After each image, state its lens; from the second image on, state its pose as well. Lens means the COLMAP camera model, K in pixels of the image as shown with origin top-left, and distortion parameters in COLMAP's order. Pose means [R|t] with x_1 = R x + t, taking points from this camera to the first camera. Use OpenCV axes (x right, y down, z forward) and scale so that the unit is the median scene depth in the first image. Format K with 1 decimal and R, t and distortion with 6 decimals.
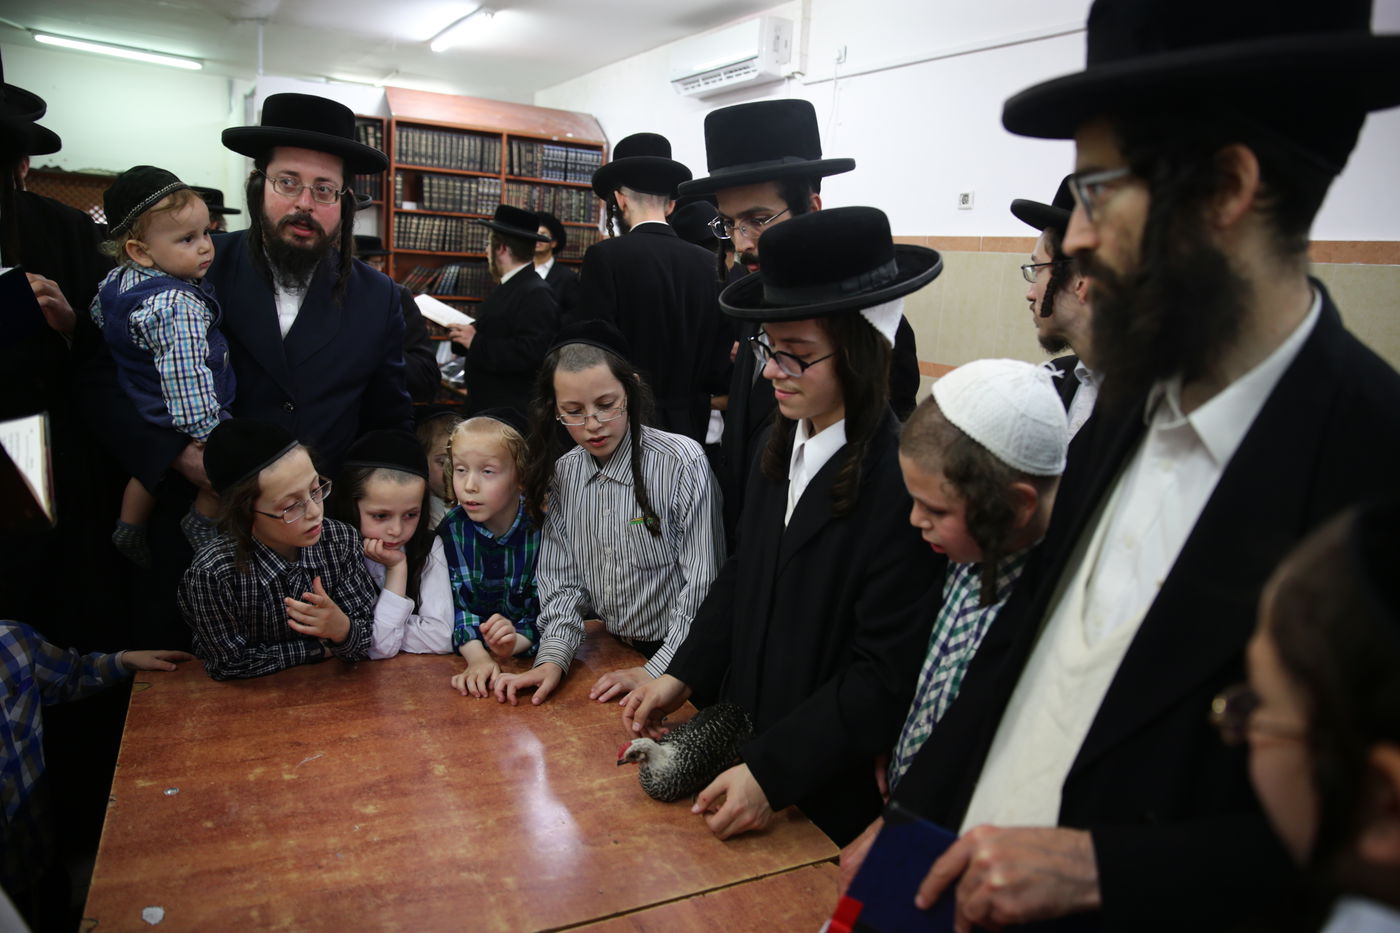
lens RADIAL K [[946.1, 0, 676.2], [0, 946.1, 504.7], [0, 0, 1]] dist [-0.074069, 0.032573]
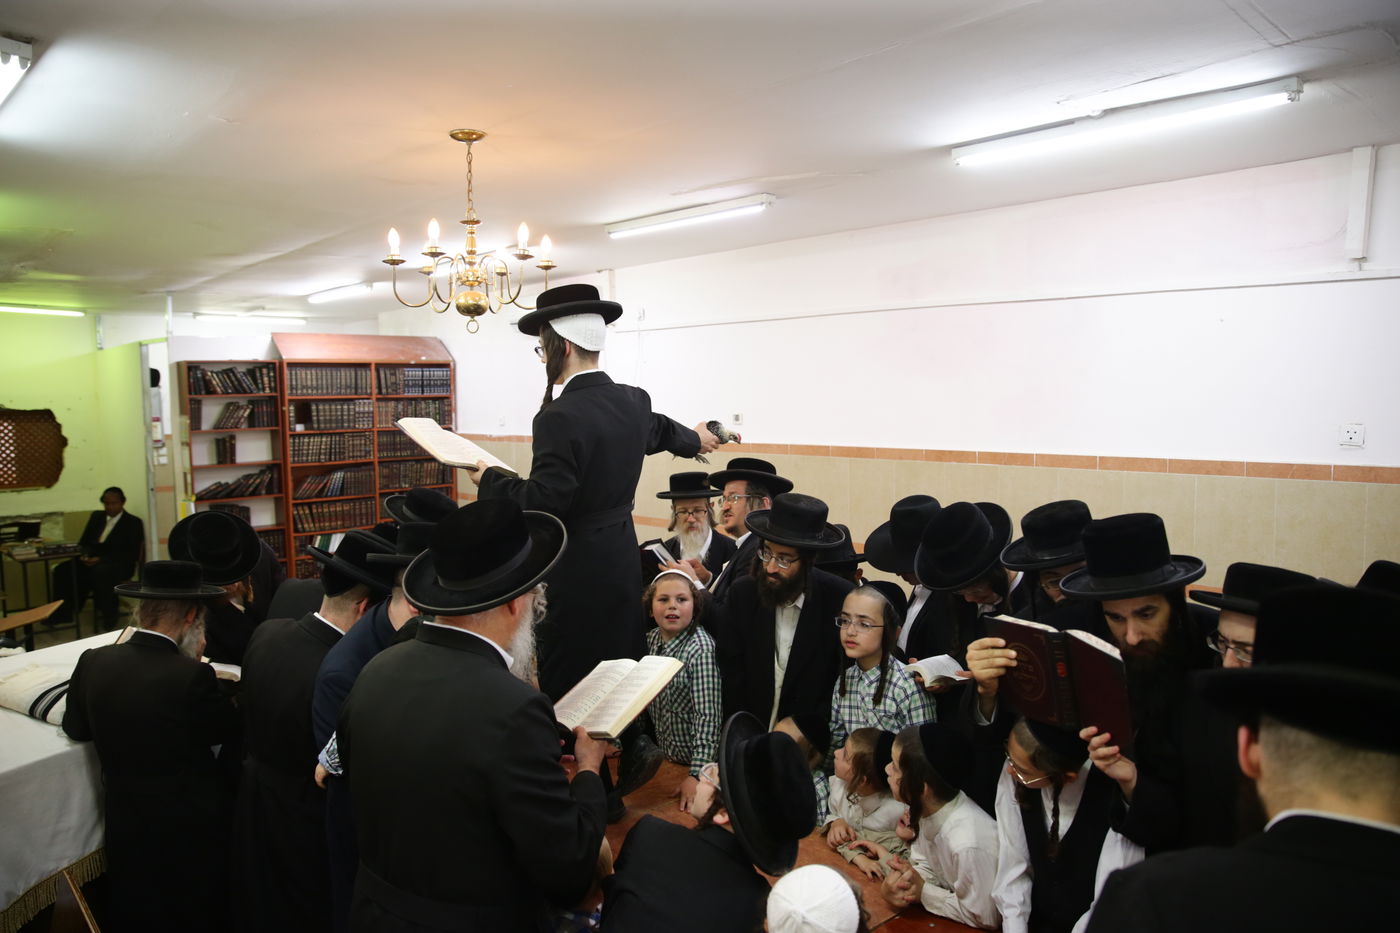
lens RADIAL K [[946.1, 0, 673.8], [0, 946.1, 498.0], [0, 0, 1]] dist [-0.074069, 0.032573]
pose [[0.972886, -0.100536, 0.208292, -0.073202], [0.128548, 0.983716, -0.125611, -0.012537], [-0.192272, 0.148981, 0.969967, -0.267283]]
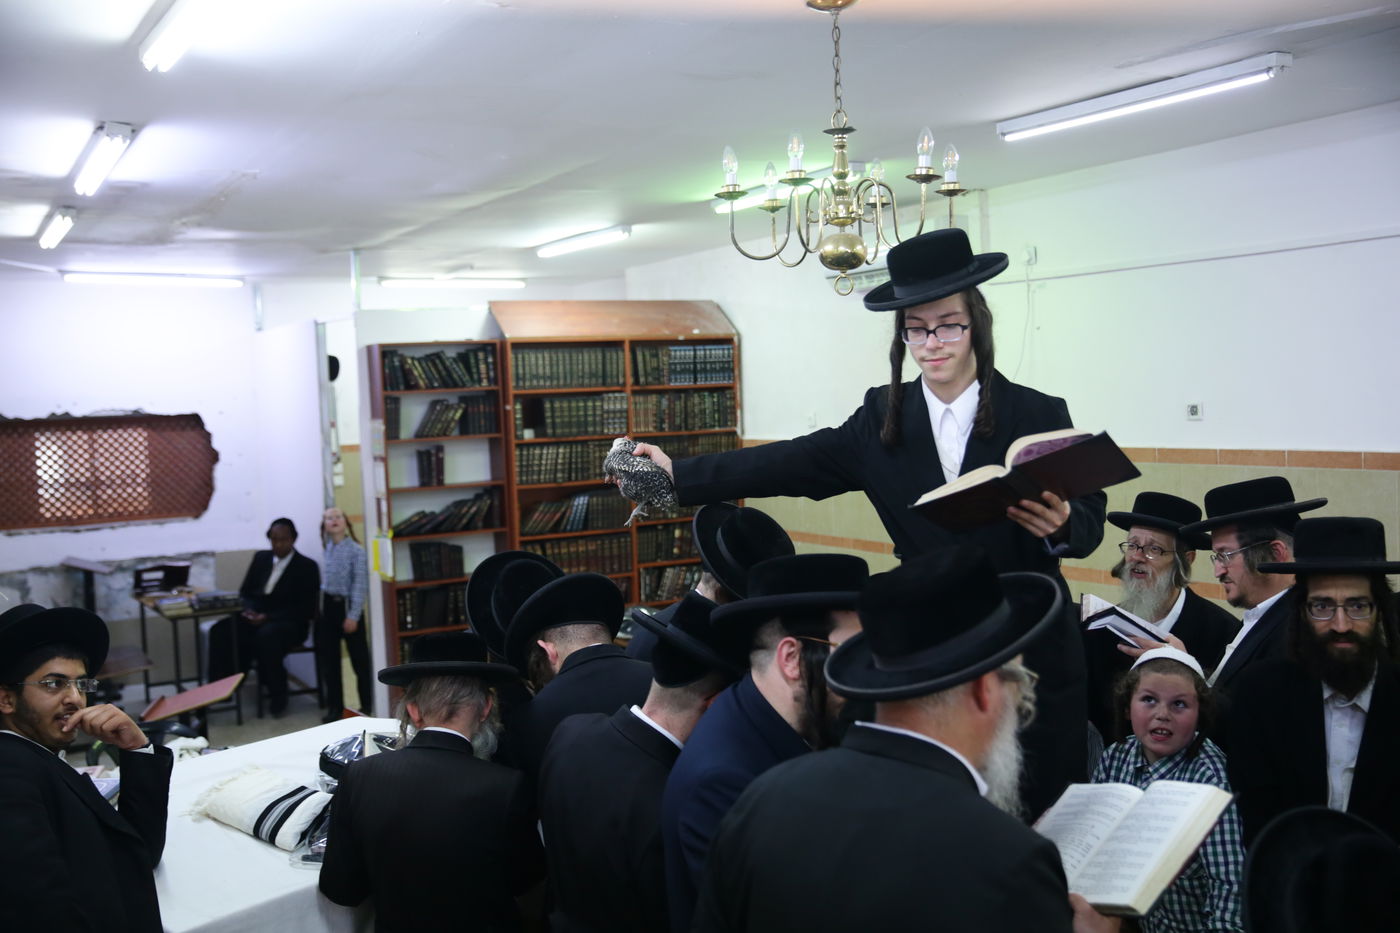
lens RADIAL K [[1399.3, 0, 684.8], [0, 1399.3, 522.6], [0, 0, 1]] dist [-0.020671, 0.000000]
pose [[0.994627, -0.099669, -0.027977, -0.112444], [0.094052, 0.982940, -0.158063, -0.020355], [0.043254, 0.154583, 0.987033, -0.261177]]
